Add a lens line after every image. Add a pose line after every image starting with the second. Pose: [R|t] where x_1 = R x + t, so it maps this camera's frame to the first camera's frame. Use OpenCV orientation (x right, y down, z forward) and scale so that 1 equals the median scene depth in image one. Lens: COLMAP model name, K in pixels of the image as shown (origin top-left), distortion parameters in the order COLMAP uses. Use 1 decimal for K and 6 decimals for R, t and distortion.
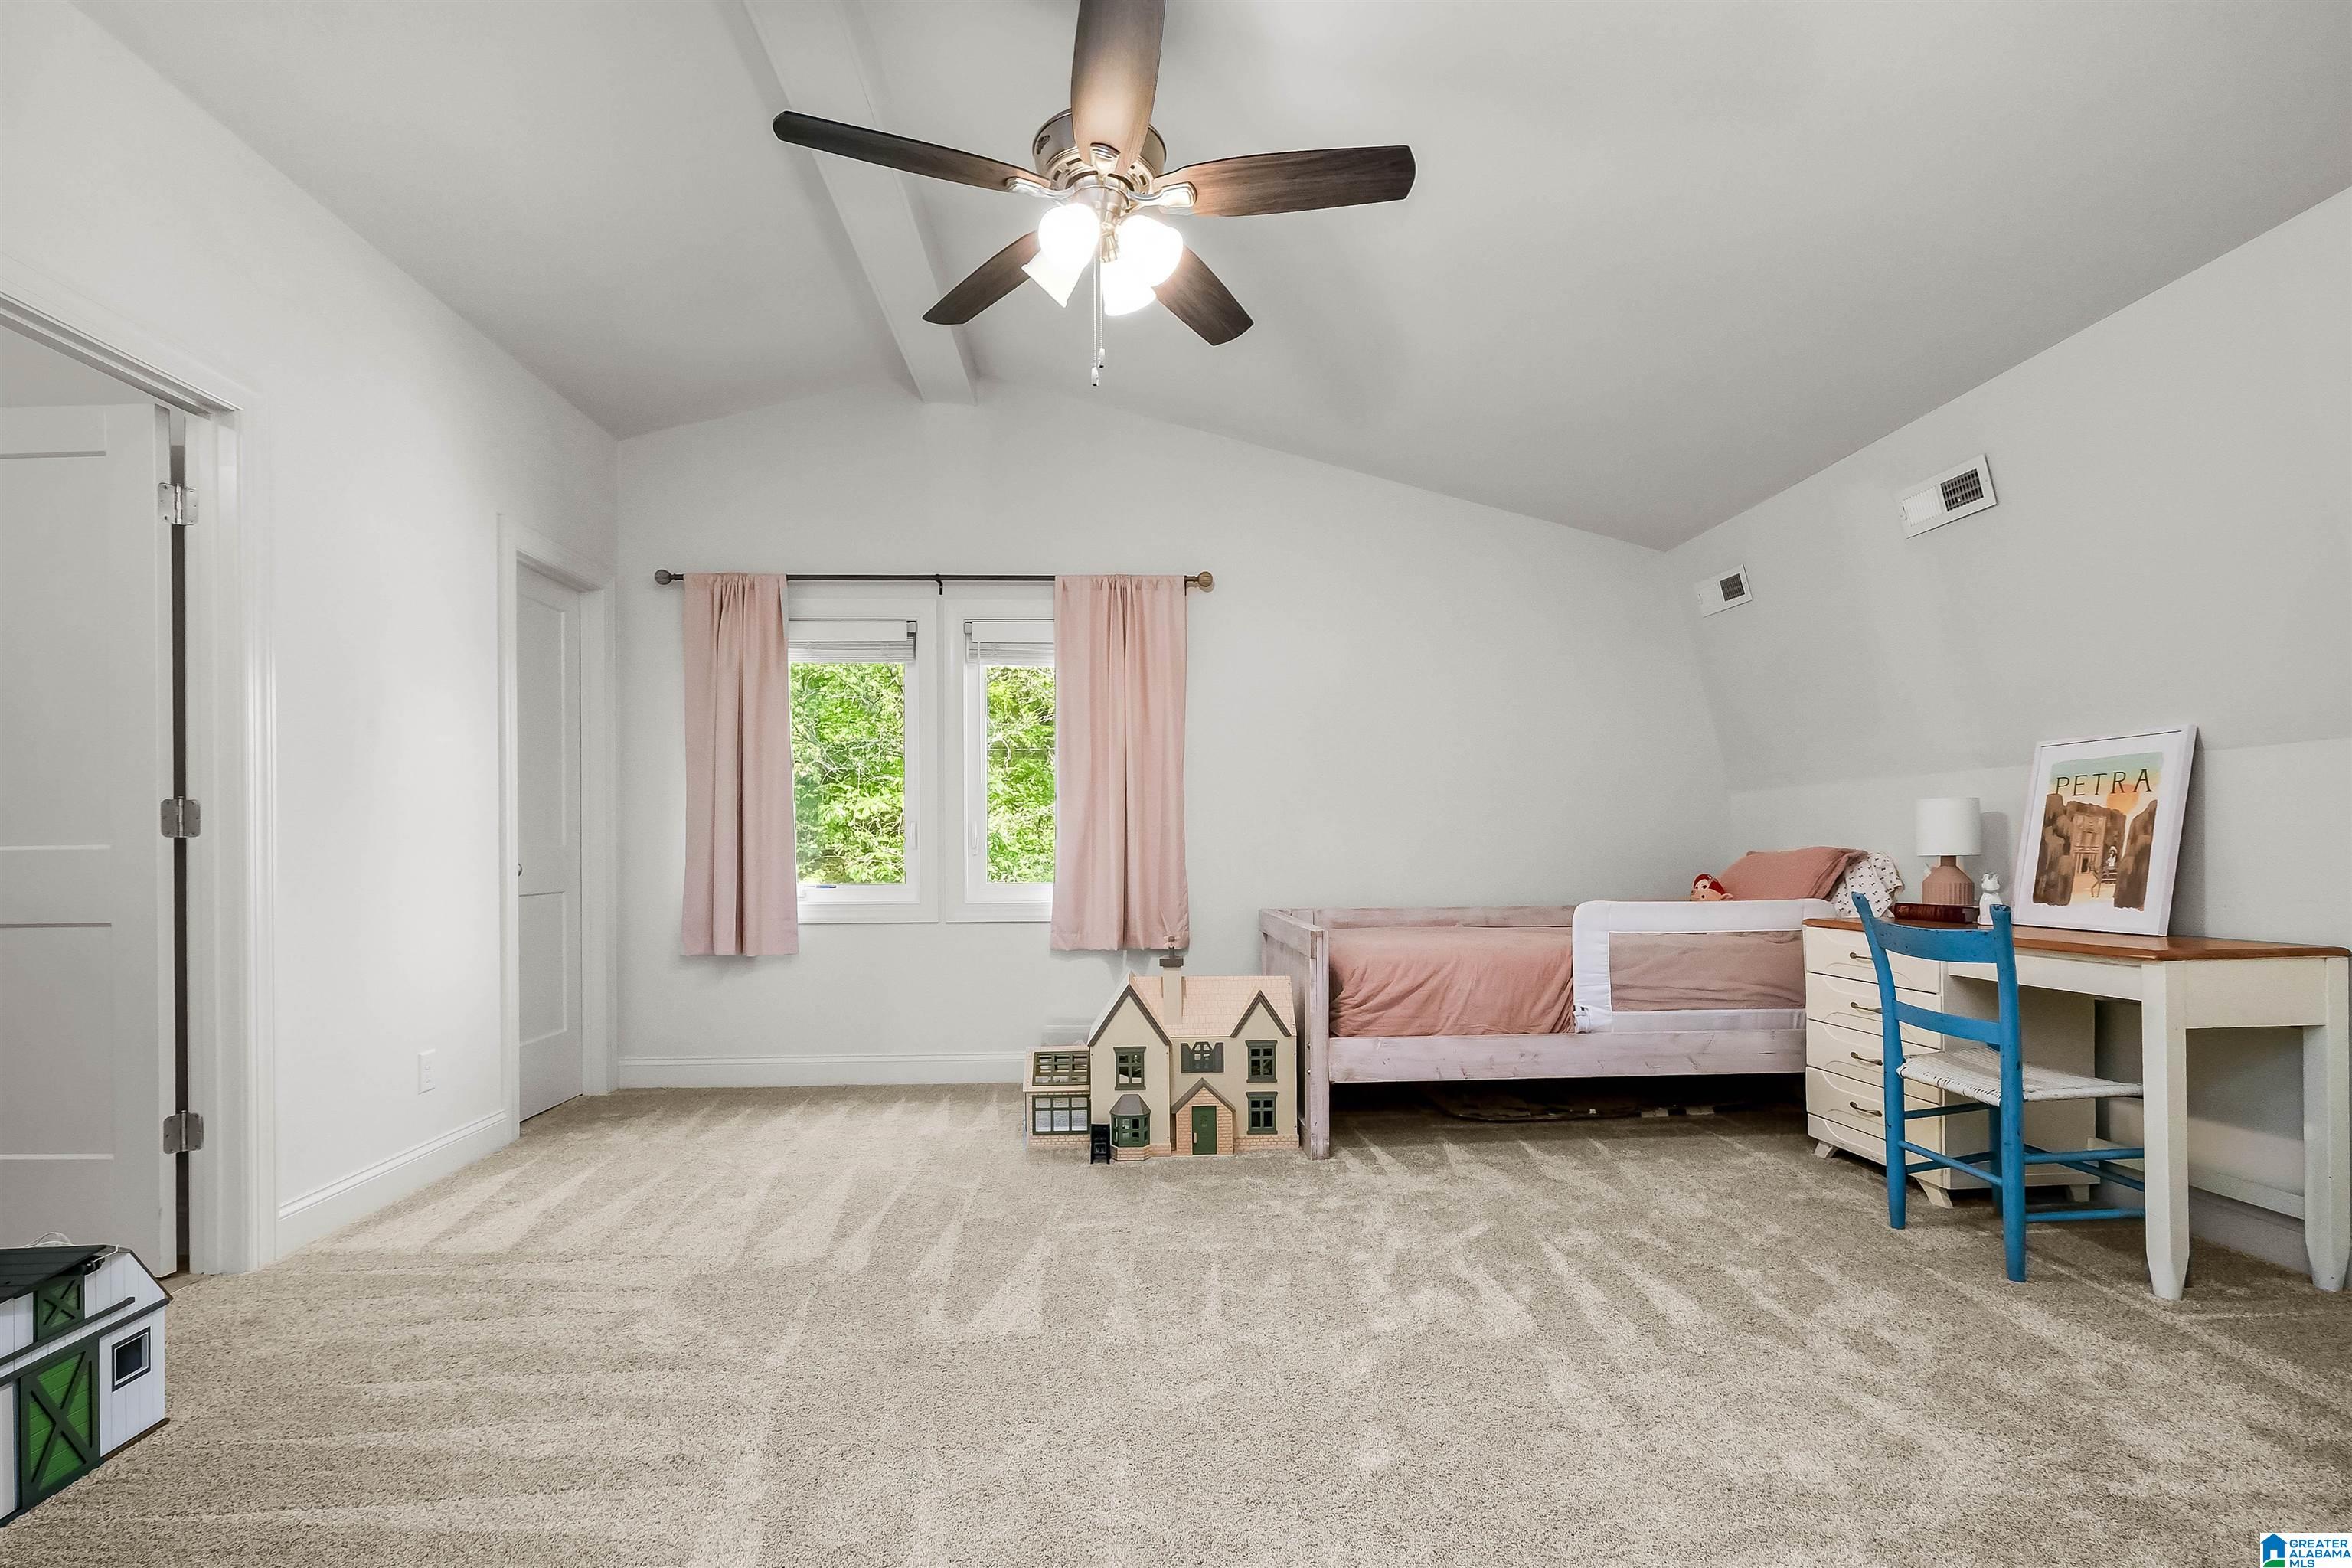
lens RADIAL K [[1032.7, 0, 1164.4], [0, 1032.7, 841.8], [0, 0, 1]] dist [-0.005791, 0.001458]
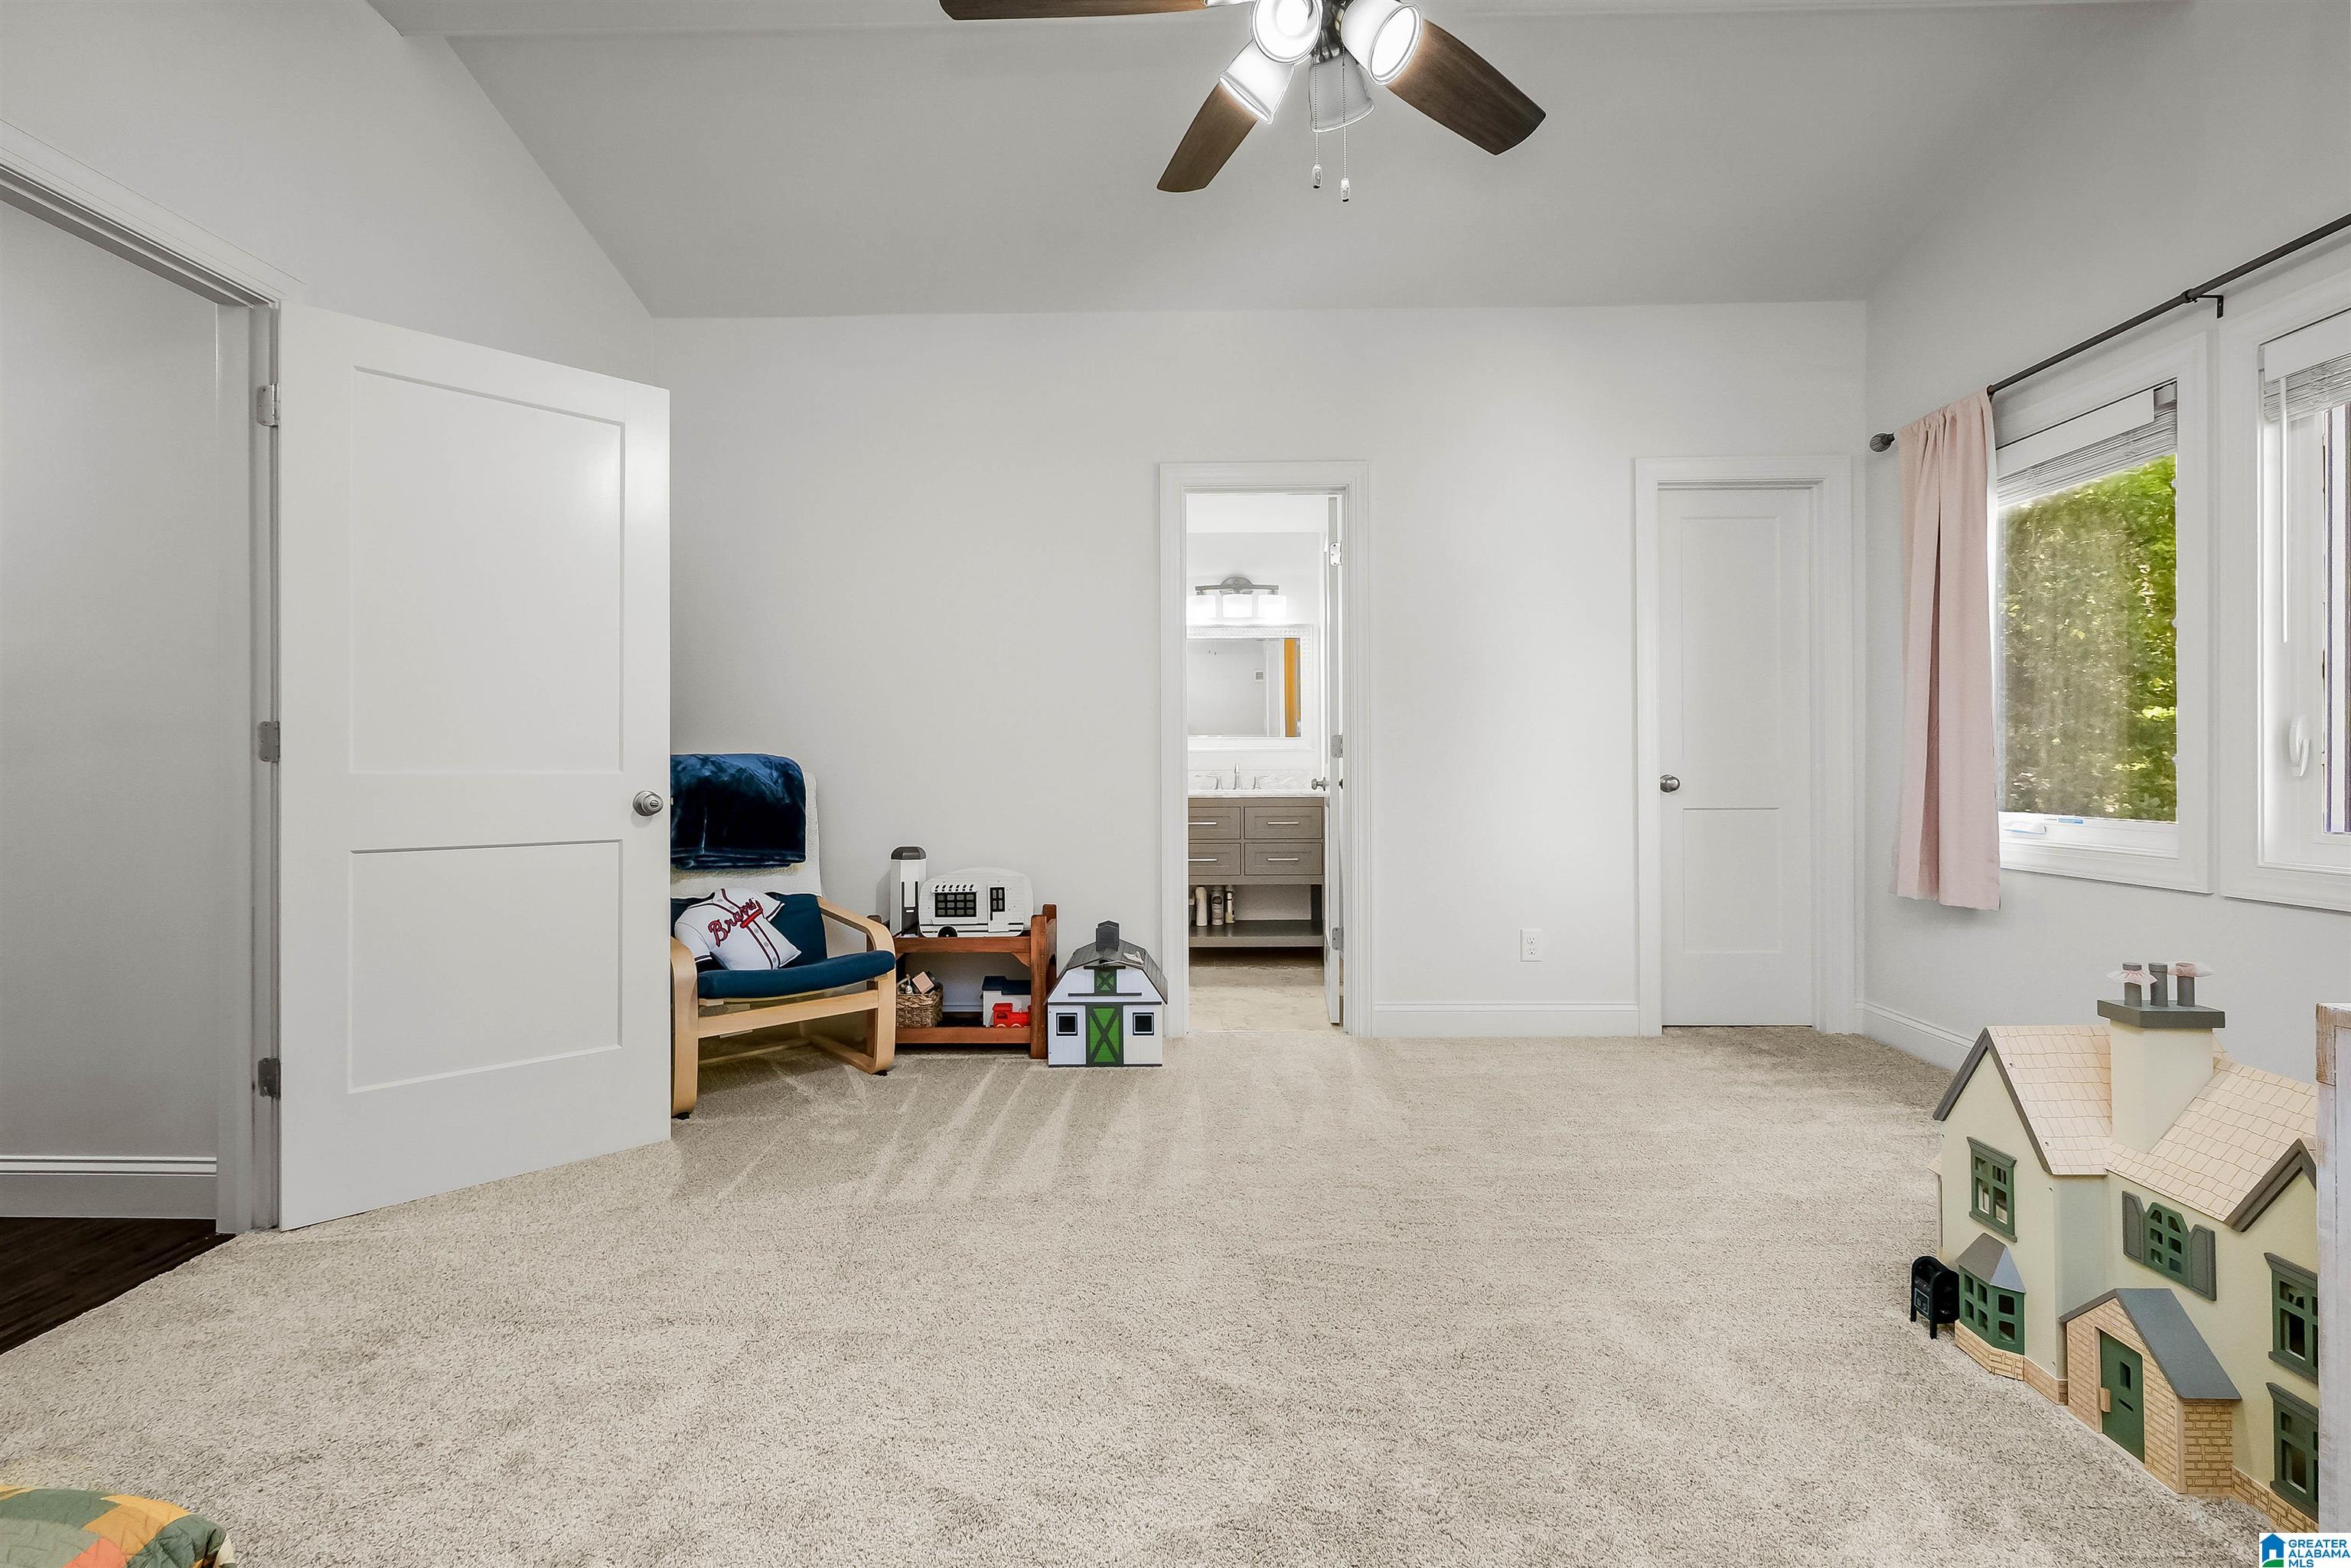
lens RADIAL K [[1032.2, 0, 1177.2], [0, 1032.2, 771.3], [0, 0, 1]] dist [-0.005791, 0.001458]
pose [[-0.050677, 0.010923, -0.998655, 0.507959], [0.009012, 0.999904, 0.010479, -0.001756], [0.998674, -0.008469, -0.050771, 0.613597]]
